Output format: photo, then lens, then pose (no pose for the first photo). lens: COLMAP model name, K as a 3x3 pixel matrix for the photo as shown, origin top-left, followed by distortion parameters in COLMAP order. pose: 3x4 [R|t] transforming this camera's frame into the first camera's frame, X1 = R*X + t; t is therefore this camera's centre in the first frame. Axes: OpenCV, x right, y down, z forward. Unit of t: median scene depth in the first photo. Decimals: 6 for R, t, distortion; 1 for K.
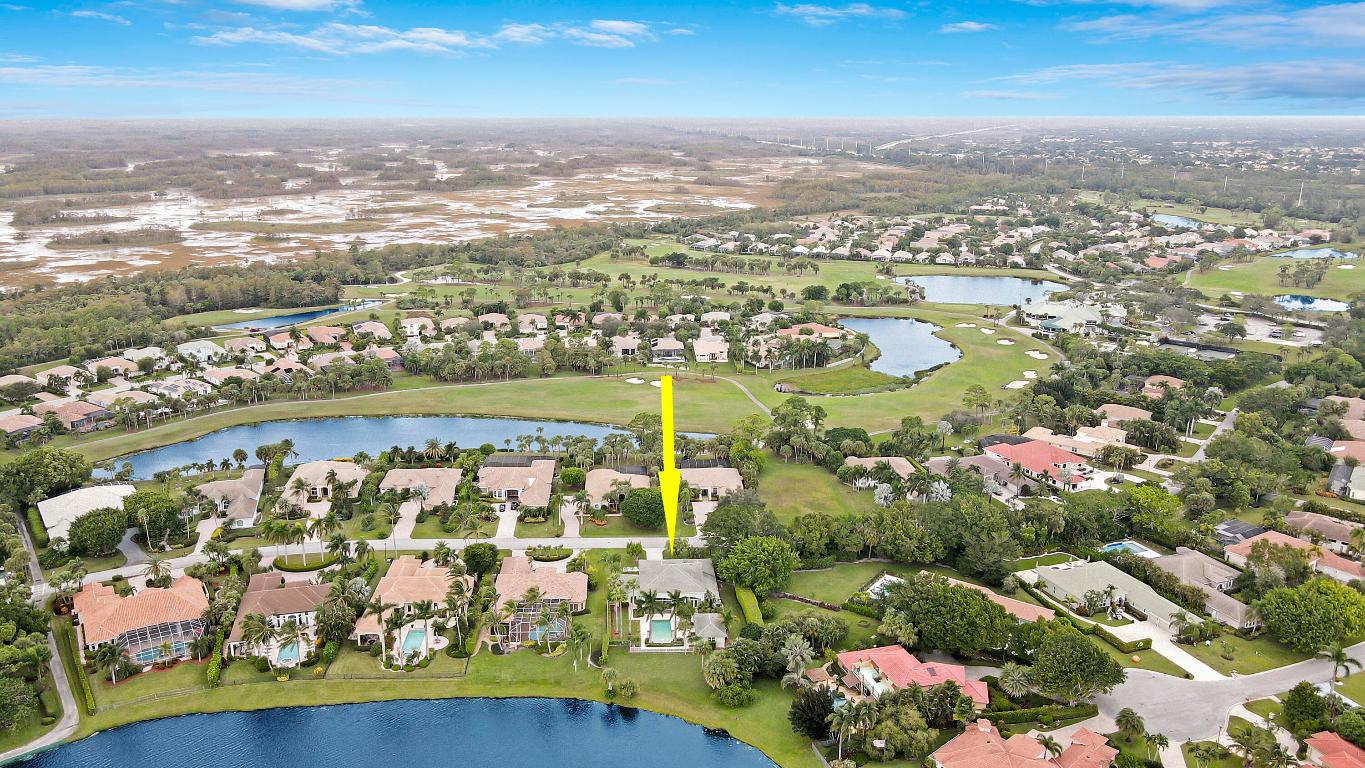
lens RADIAL K [[1021.6, 0, 682.4], [0, 1021.6, 358.2], [0, 0, 1]] dist [-0.002019, 0.004581]
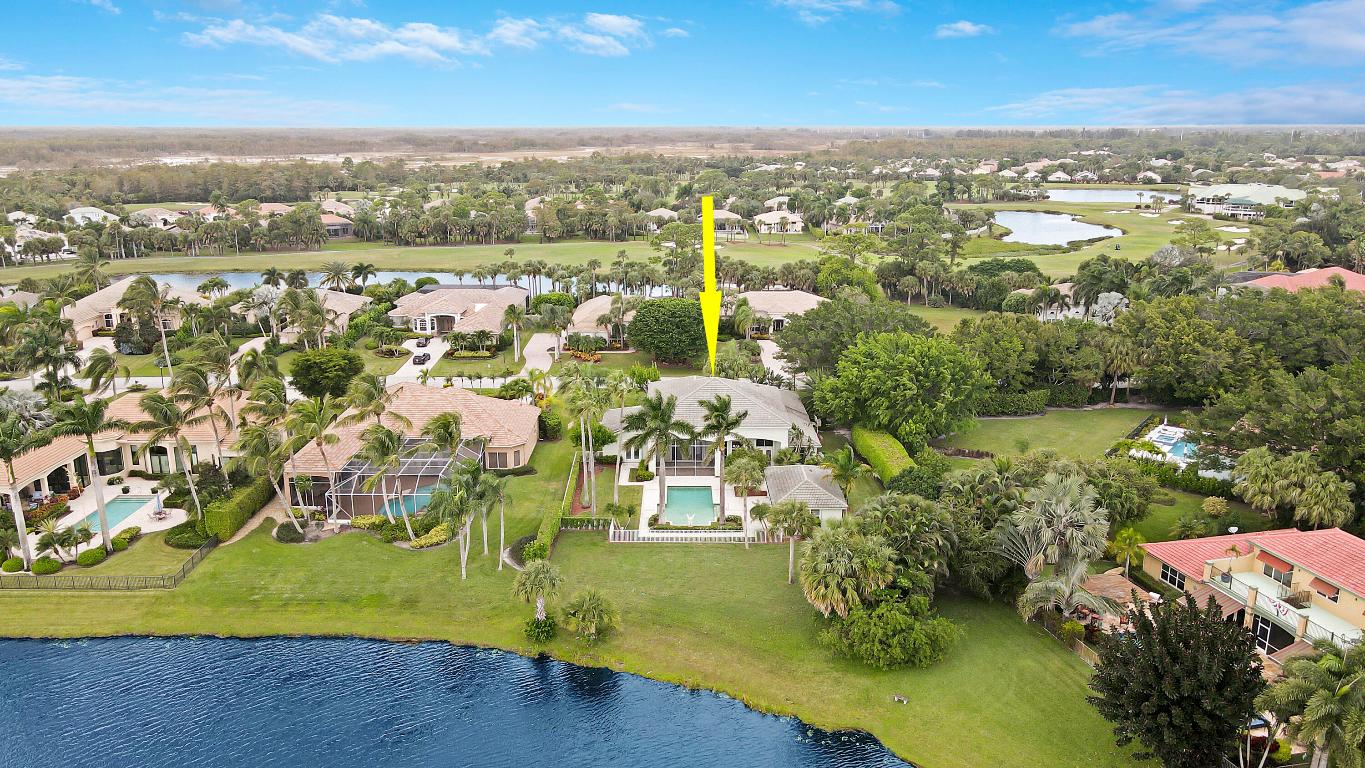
lens RADIAL K [[989.9, 0, 682.5], [0, 989.9, 384.0], [0, 0, 1]] dist [0.015451, 0.003394]
pose [[0.998307, -0.001570, -0.058147, 0.000335], [0.001717, 0.999995, 0.002476, 0.116881], [0.058143, -0.002571, 0.998305, 0.316575]]
